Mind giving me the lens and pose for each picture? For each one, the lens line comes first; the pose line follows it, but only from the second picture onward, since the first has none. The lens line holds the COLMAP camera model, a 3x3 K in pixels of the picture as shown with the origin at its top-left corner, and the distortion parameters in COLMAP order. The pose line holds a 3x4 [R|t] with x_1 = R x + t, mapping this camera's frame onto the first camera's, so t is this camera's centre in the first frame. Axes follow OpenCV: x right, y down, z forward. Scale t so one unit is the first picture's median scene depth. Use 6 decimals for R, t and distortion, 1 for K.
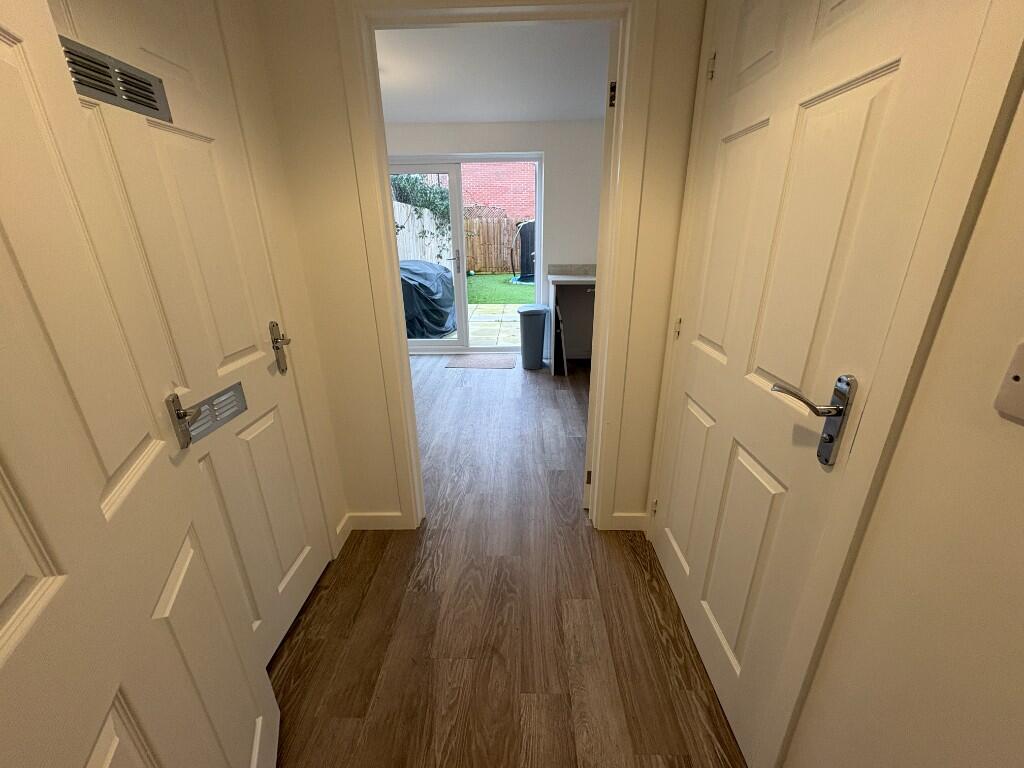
lens RADIAL K [[407.0, 0, 512.0], [0, 407.0, 384.0], [0, 0, 1]] dist [-0.000323, -0.000163]
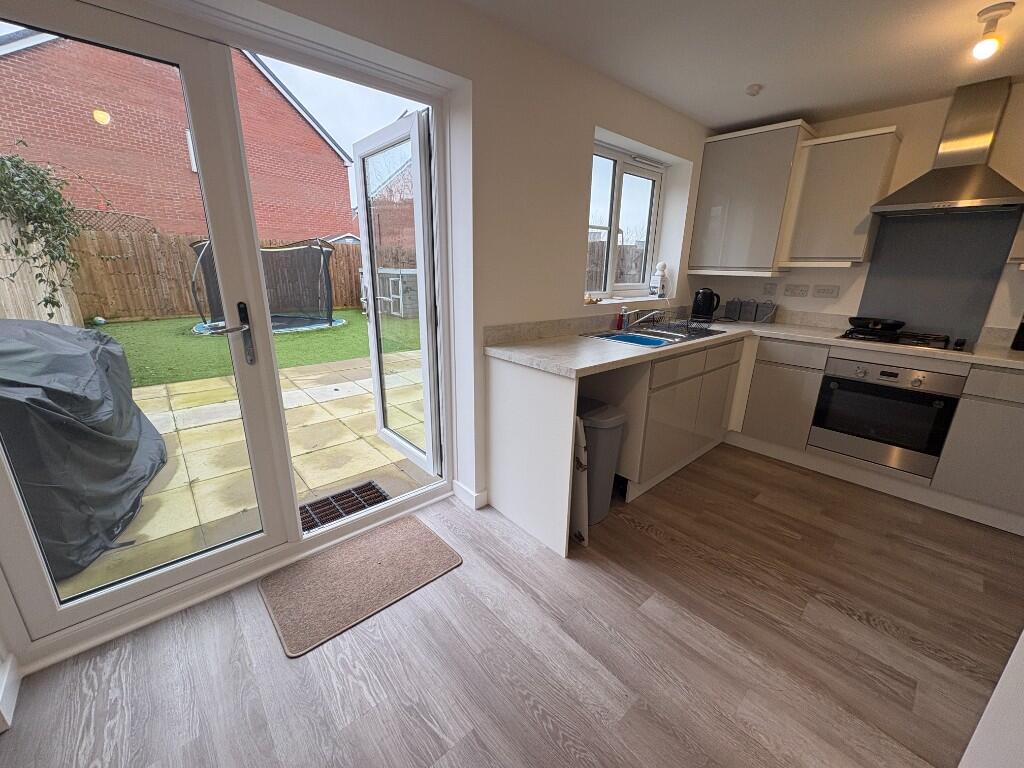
lens RADIAL K [[407.0, 0, 512.0], [0, 407.0, 384.0], [0, 0, 1]] dist [-0.000323, -0.000163]
pose [[0.734920, -0.165852, 0.657561, -0.109753], [0.209000, 0.977829, 0.013043, -0.117451], [-0.645145, 0.127844, 0.753289, 0.324635]]
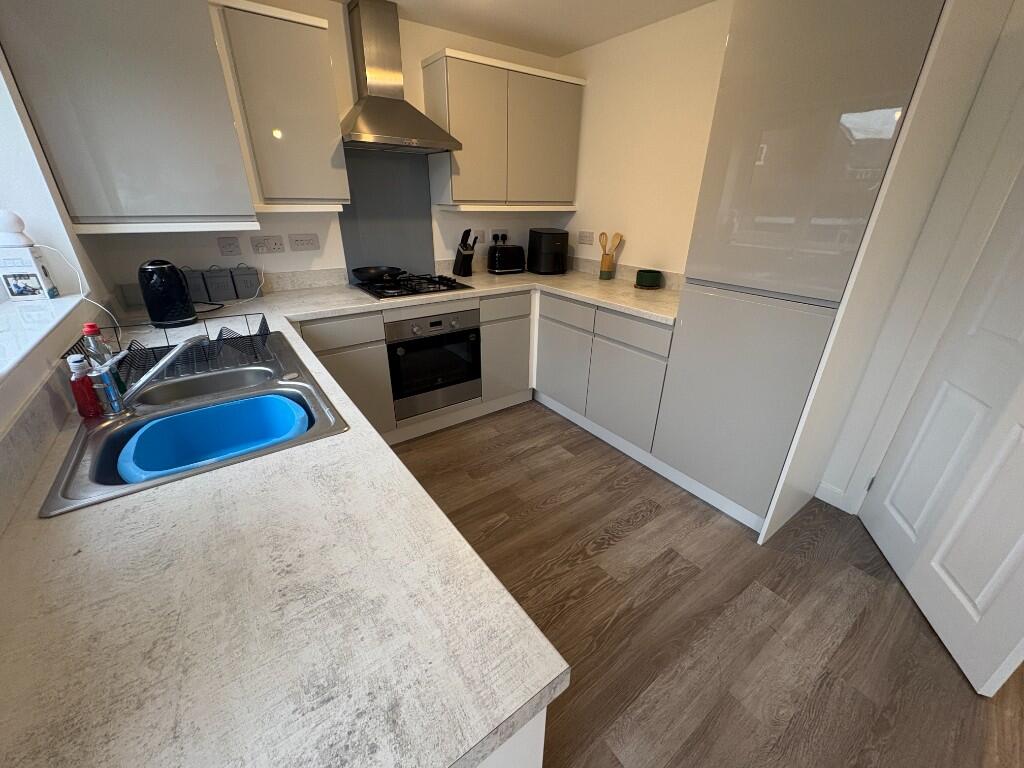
lens RADIAL K [[407.0, 0, 512.0], [0, 407.0, 384.0], [0, 0, 1]] dist [-0.000323, -0.000163]
pose [[-0.597995, -0.326222, 0.732107, 0.015910], [0.275139, 0.774364, 0.569789, -0.178445], [-0.752795, 0.542162, -0.373309, 0.453648]]
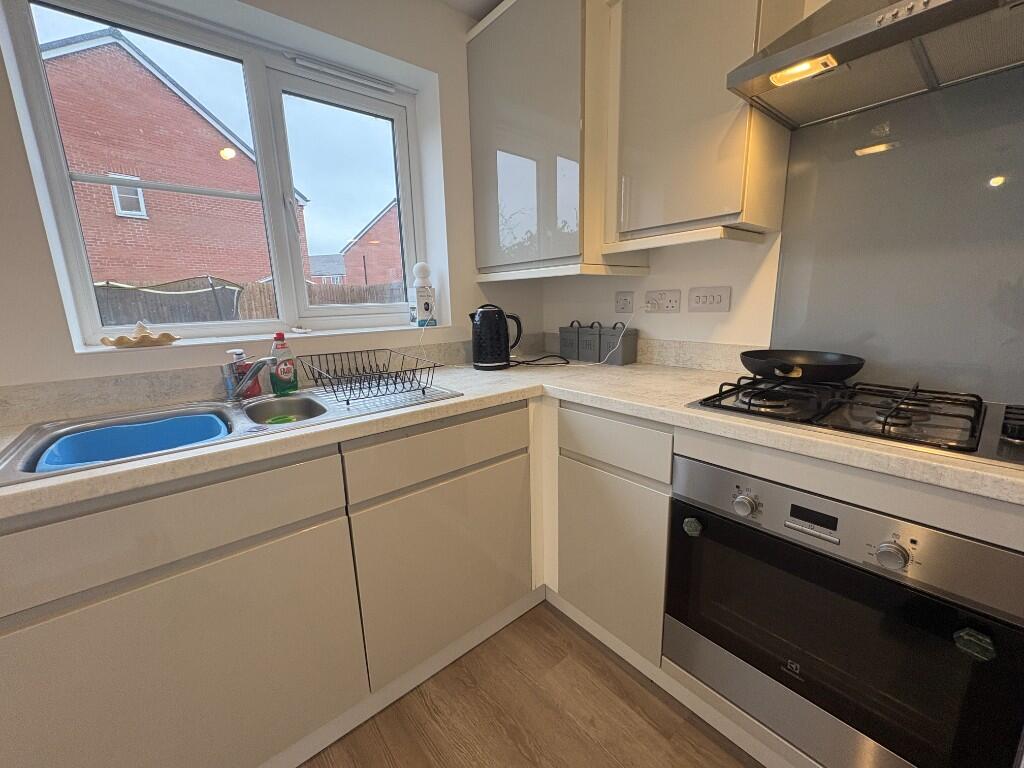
lens RADIAL K [[412.4, 0, 512.0], [0, 412.4, 384.0], [0, 0, 1]] dist [-0.001407, -0.000219]
pose [[0.754474, -0.135275, 0.642238, 0.152126], [0.242590, 0.966711, -0.081366, -0.105653], [-0.609851, 0.217189, 0.762175, 0.329604]]
